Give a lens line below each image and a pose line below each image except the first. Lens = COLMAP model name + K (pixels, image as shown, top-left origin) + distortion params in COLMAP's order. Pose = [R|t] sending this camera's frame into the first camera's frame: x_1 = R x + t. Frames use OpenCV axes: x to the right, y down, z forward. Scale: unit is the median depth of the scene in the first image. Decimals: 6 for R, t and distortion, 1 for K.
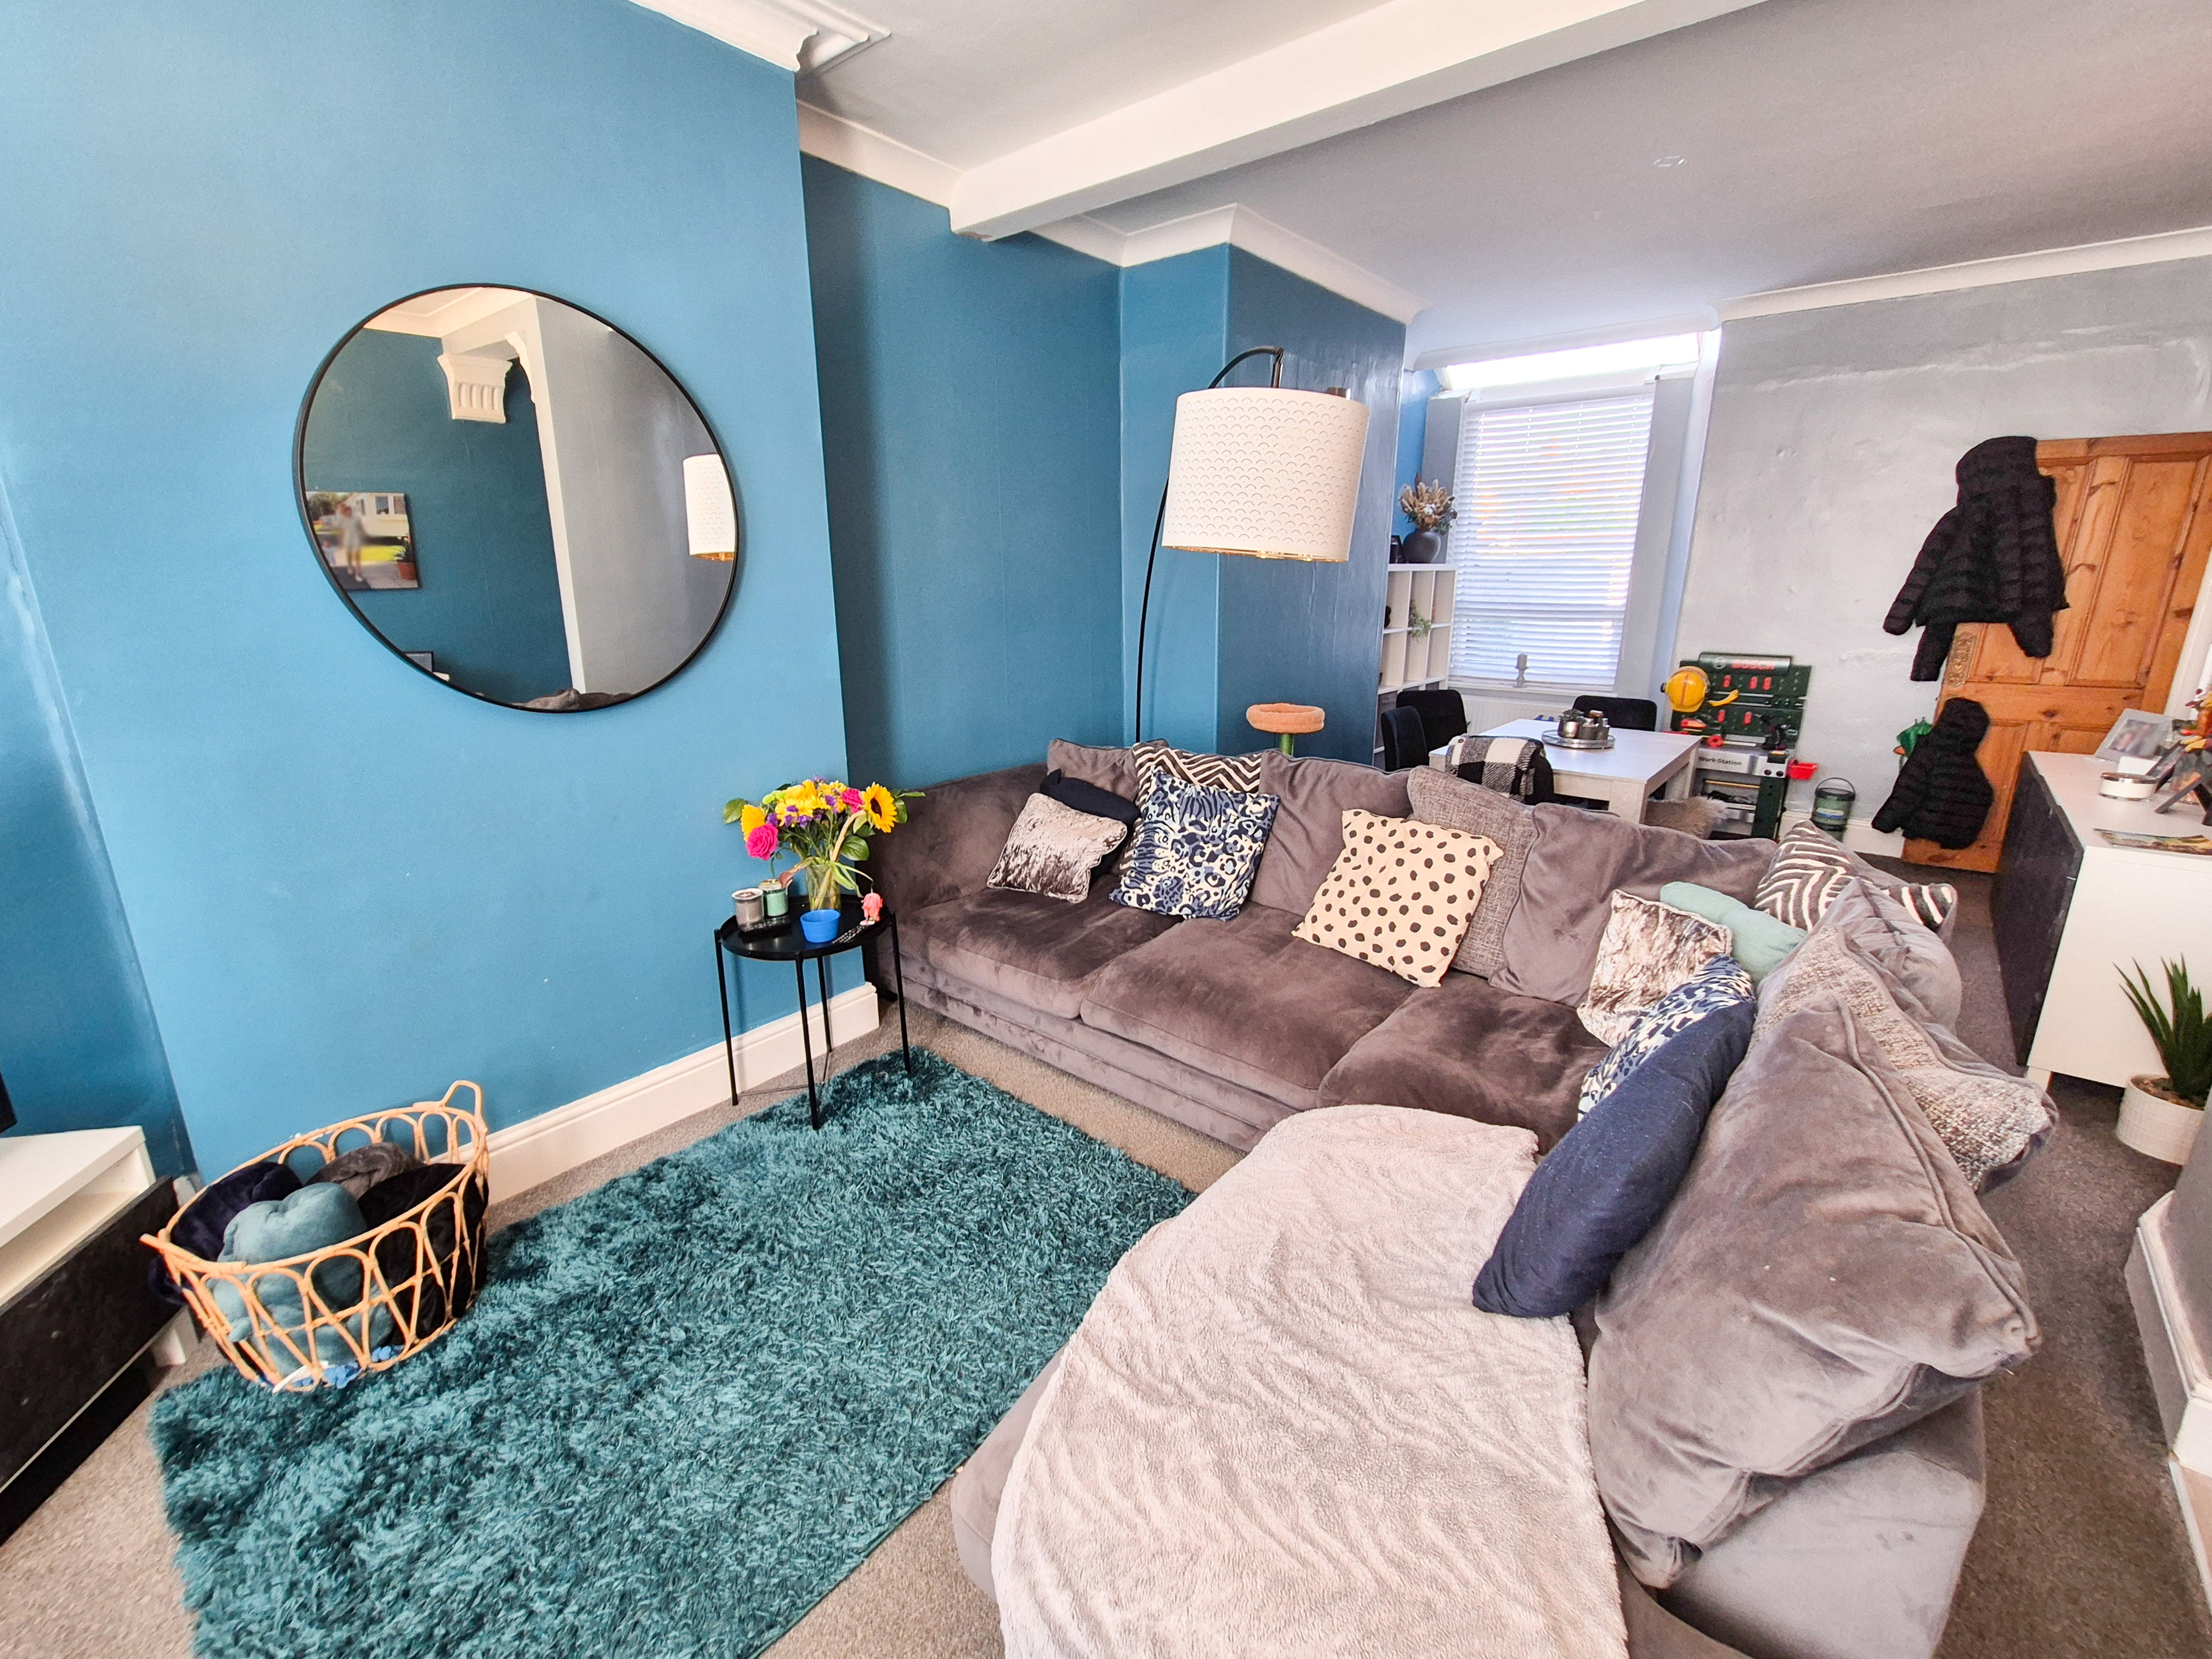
lens RADIAL K [[945.7, 0, 1118.7], [0, 945.7, 833.9], [0, 0, 1]] dist [-0.005598, 0.000691]
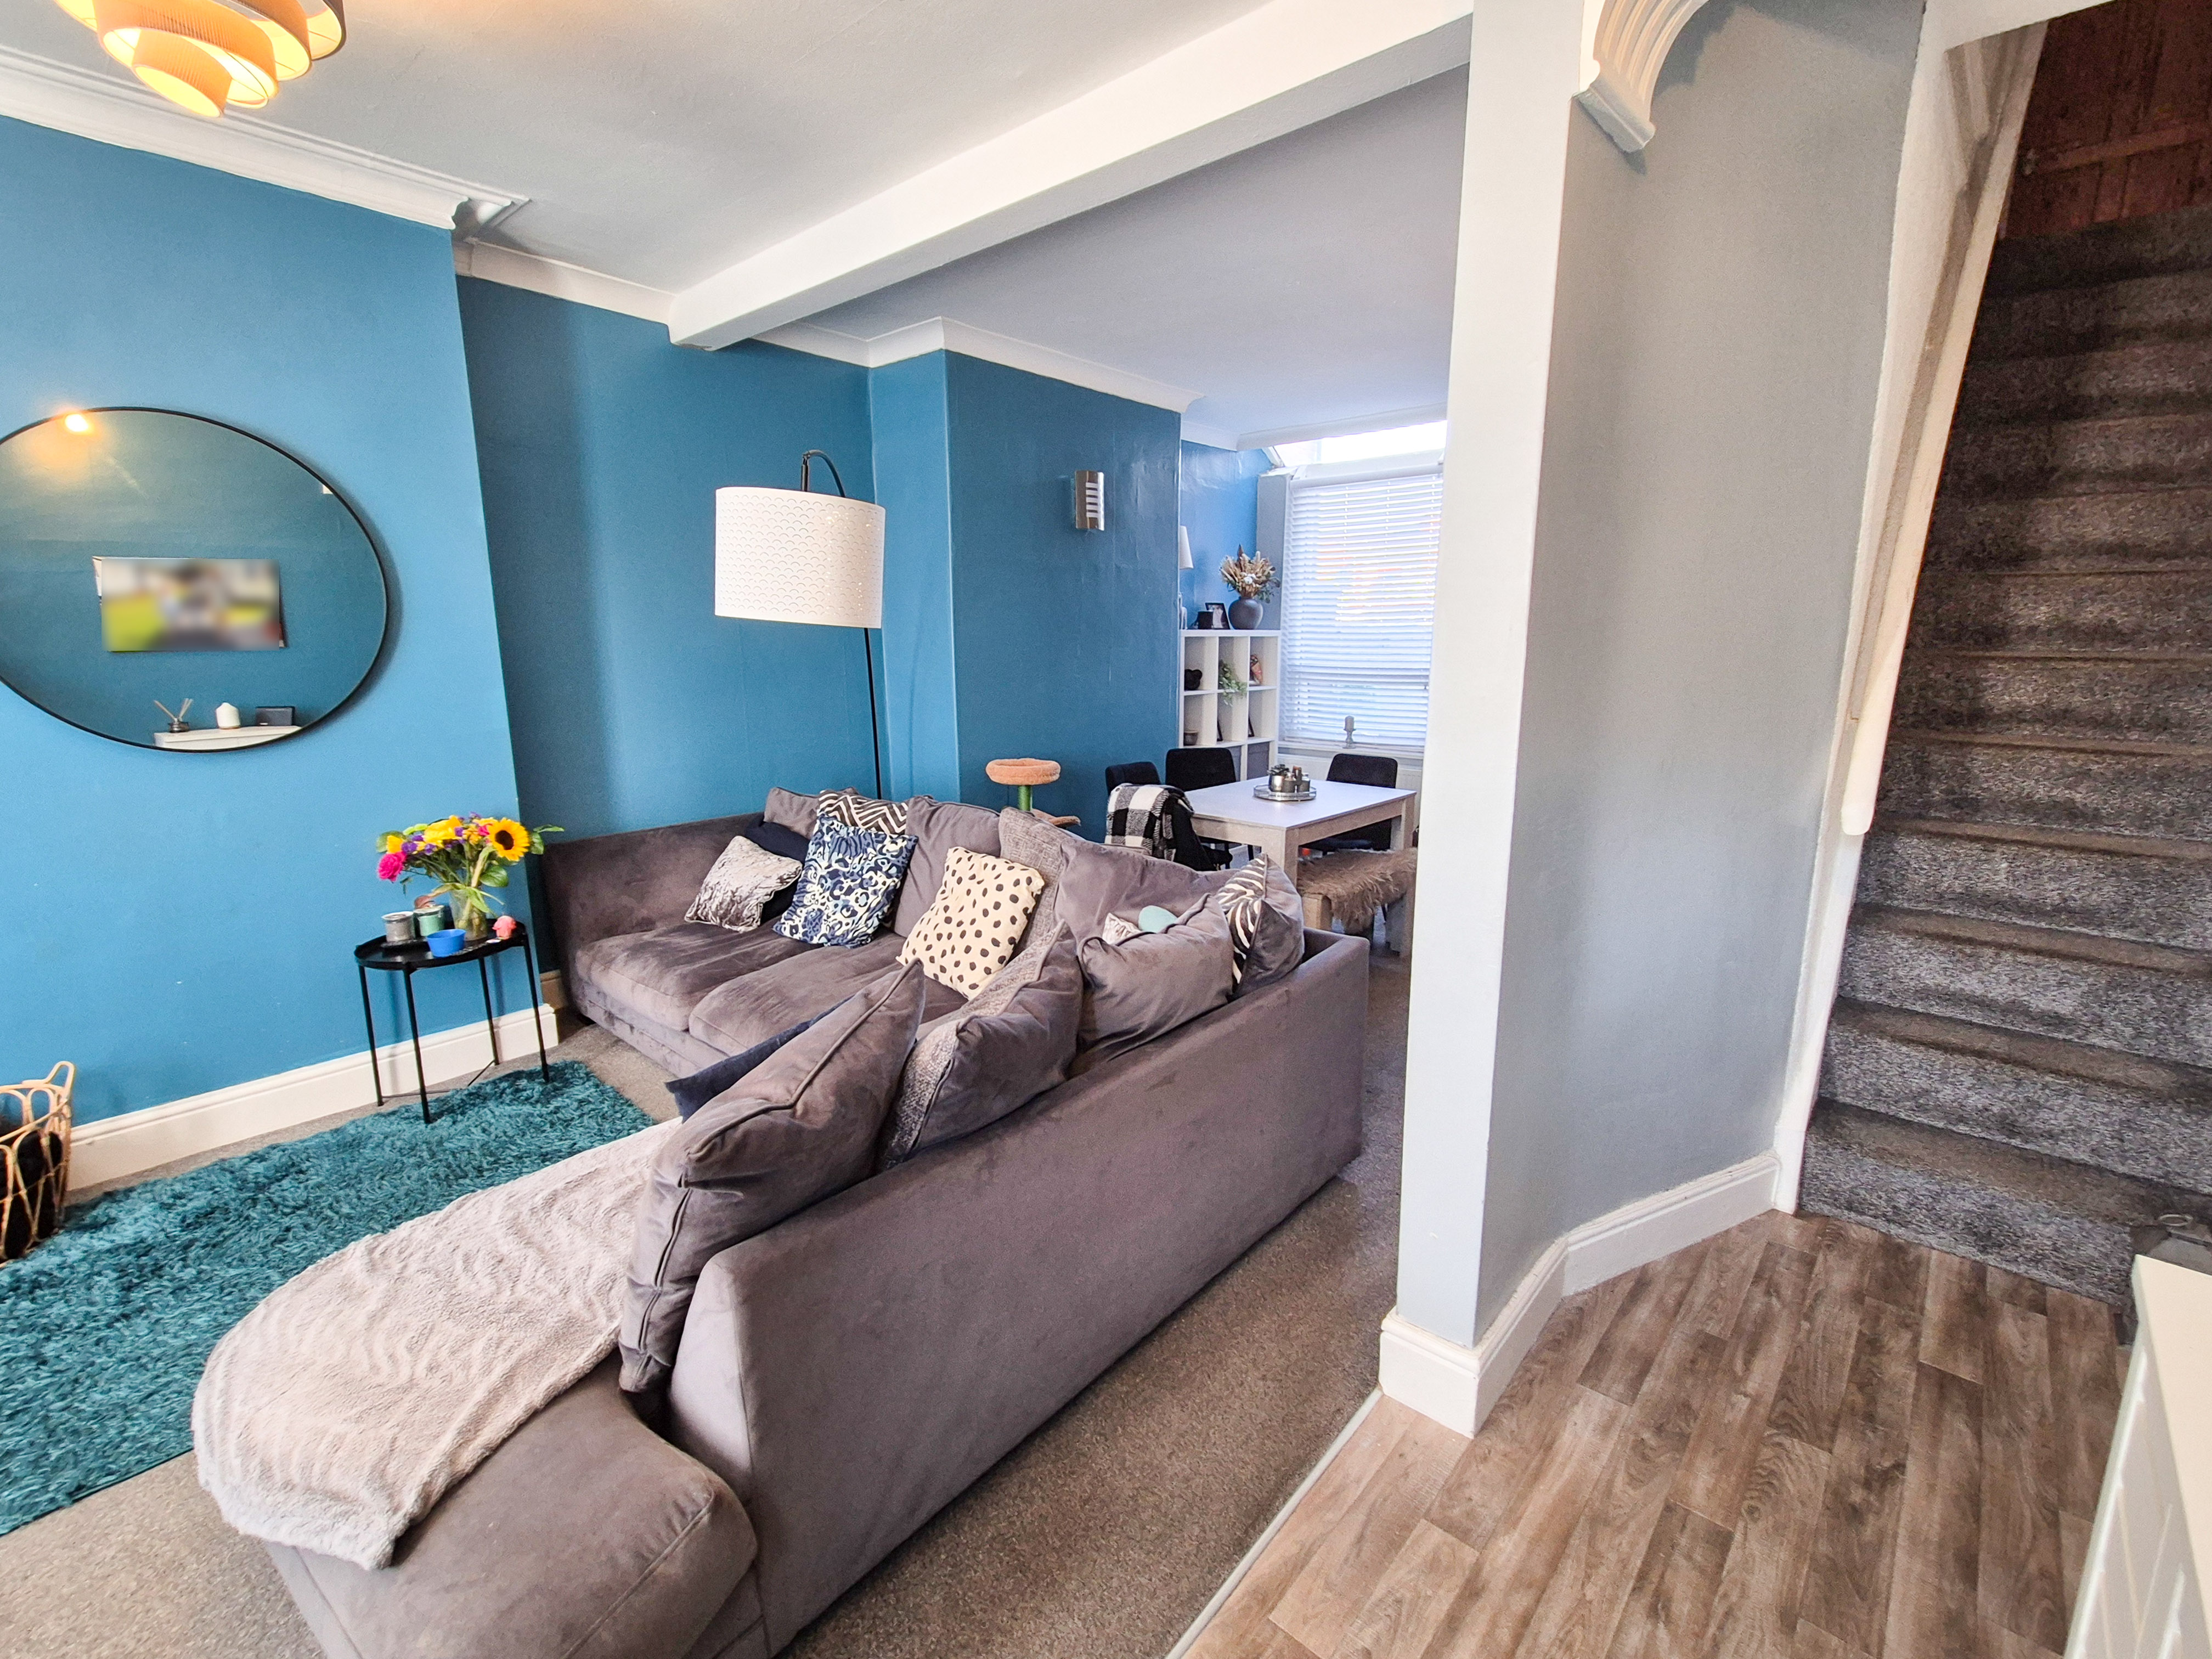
lens RADIAL K [[979.9, 0, 1097.4], [0, 979.9, 828.5], [0, 0, 1]] dist [0.000455, 0.000435]
pose [[0.999688, 0.008150, -0.023627, 0.287560], [-0.009943, 0.996997, -0.076805, 0.025473], [0.022930, 0.077016, 0.996766, -0.097611]]
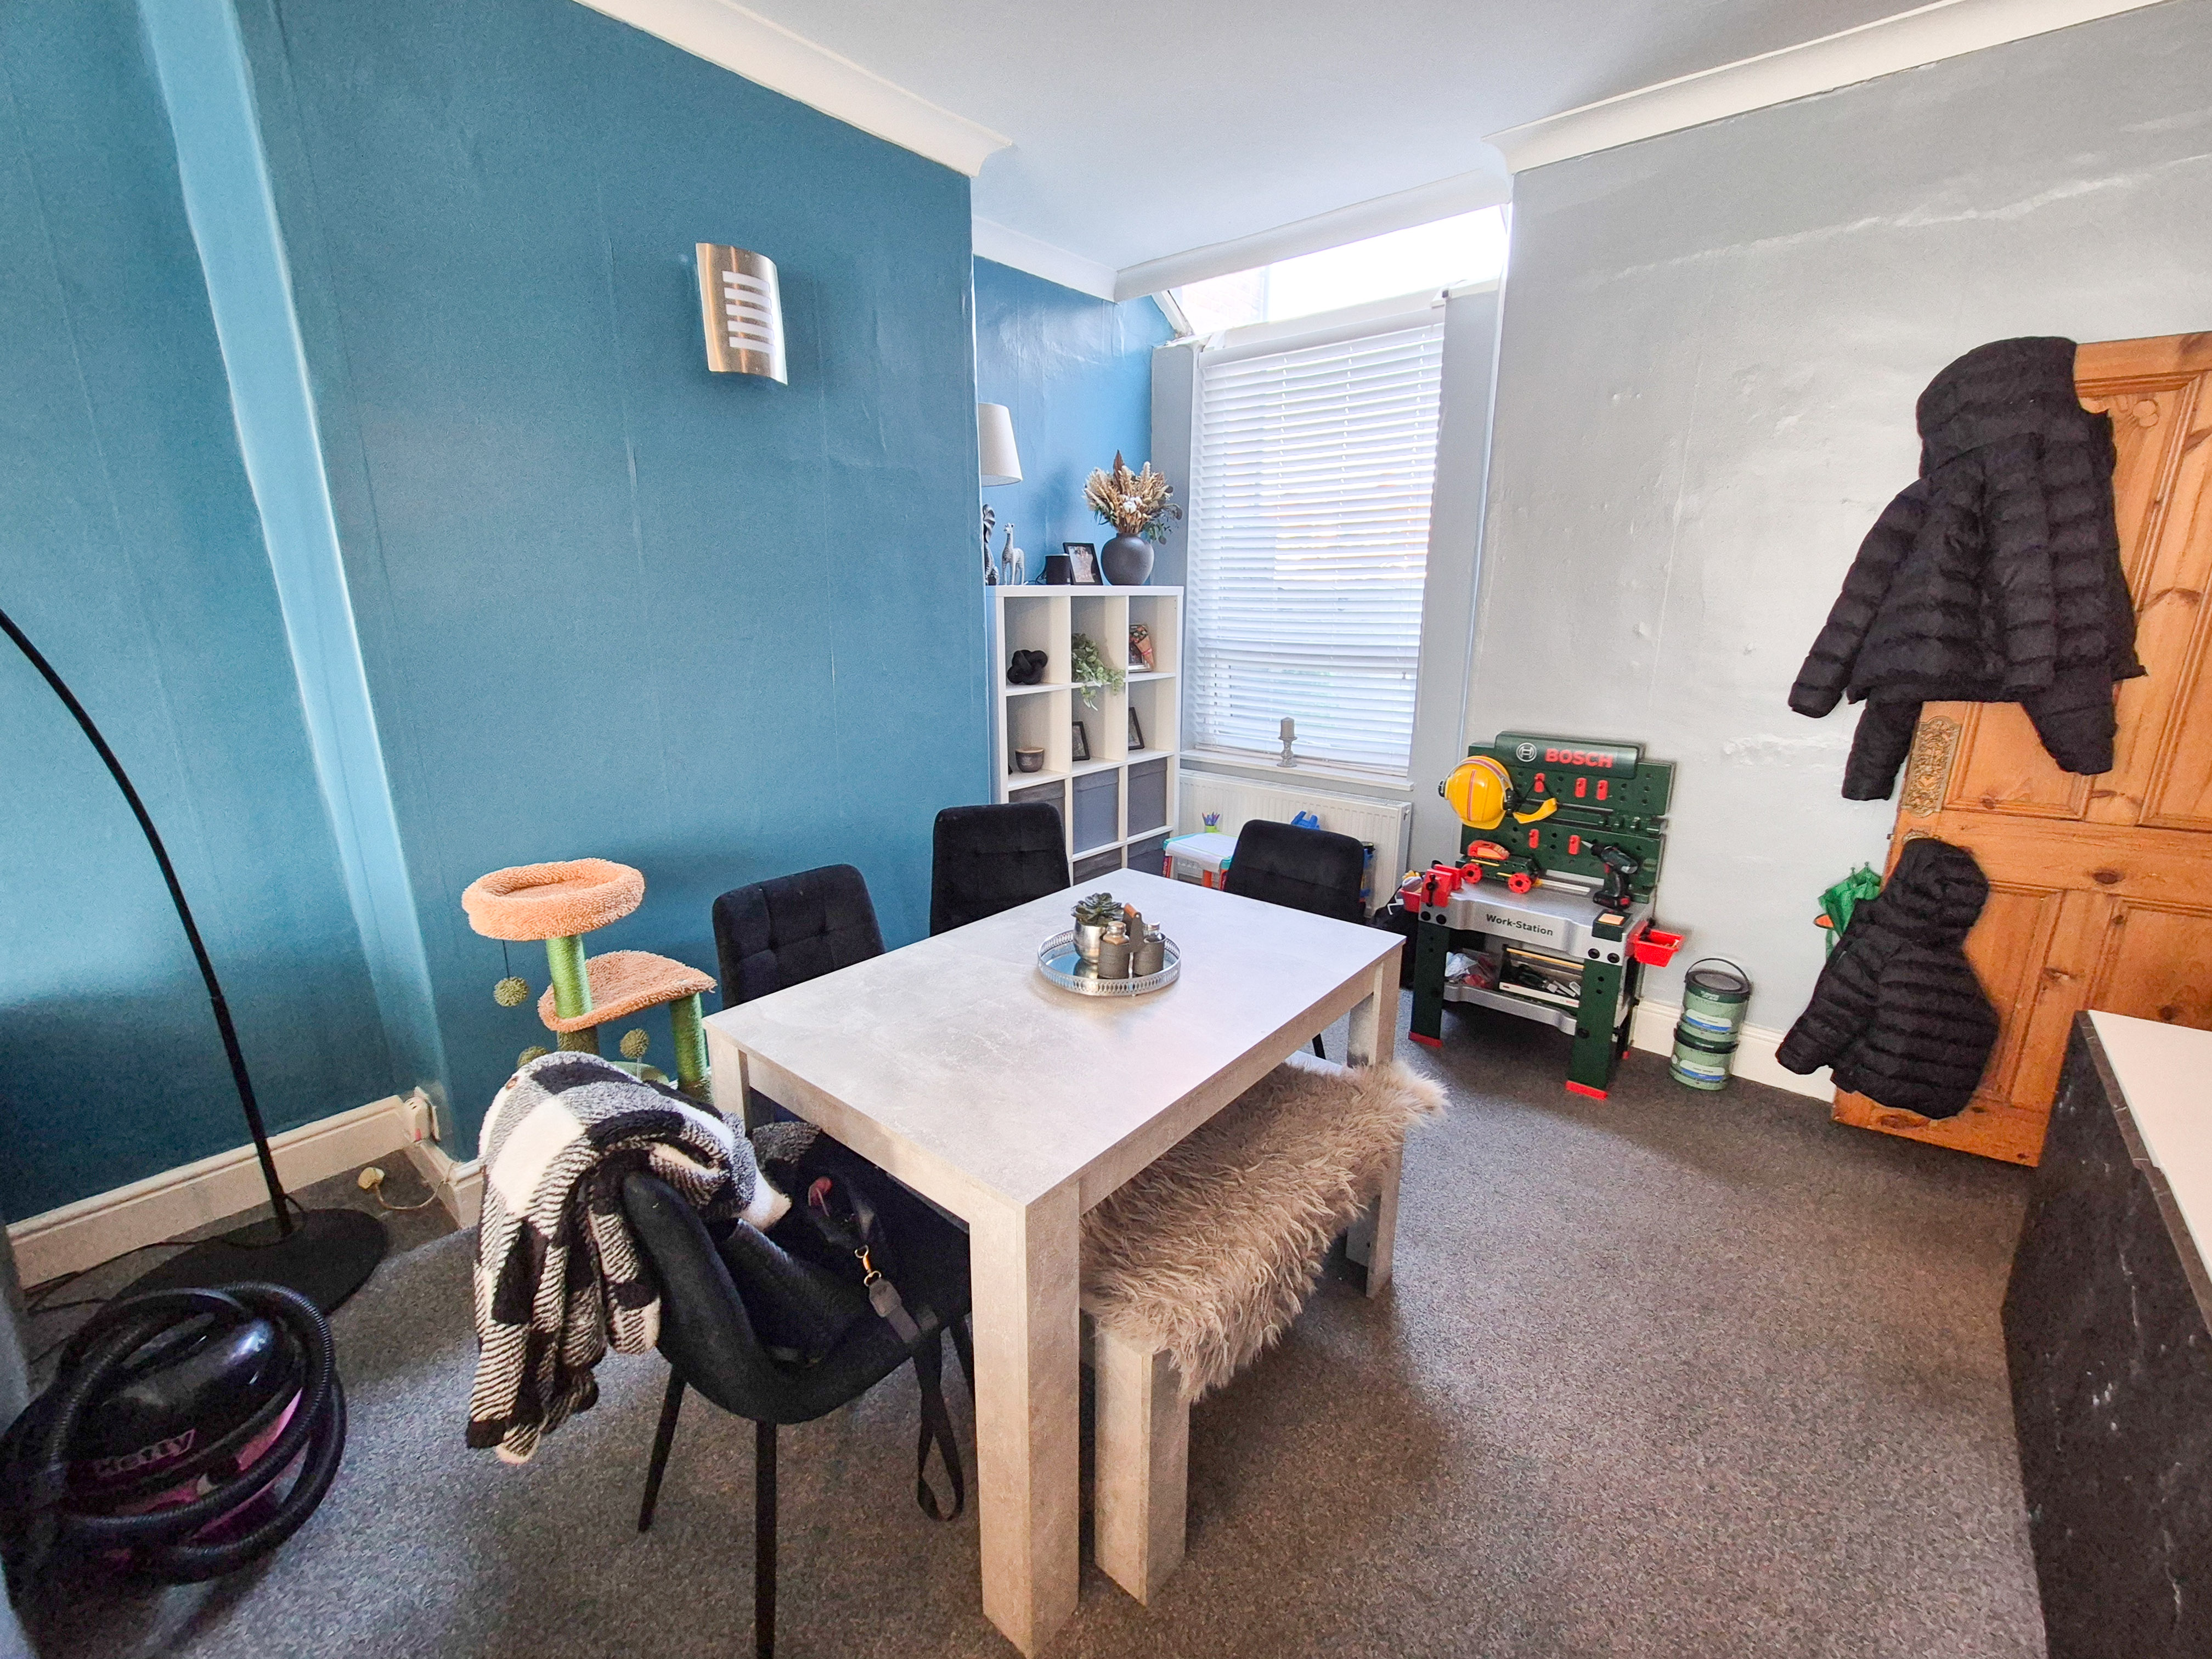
lens RADIAL K [[945.7, 0, 1094.5], [0, 945.7, 832.5], [0, 0, 1]] dist [-0.005598, 0.000691]
pose [[0.999991, 0.002713, -0.003335, 0.466886], [-0.002785, 0.999759, -0.021756, -0.148911], [0.003275, 0.021765, 0.999758, 0.516099]]
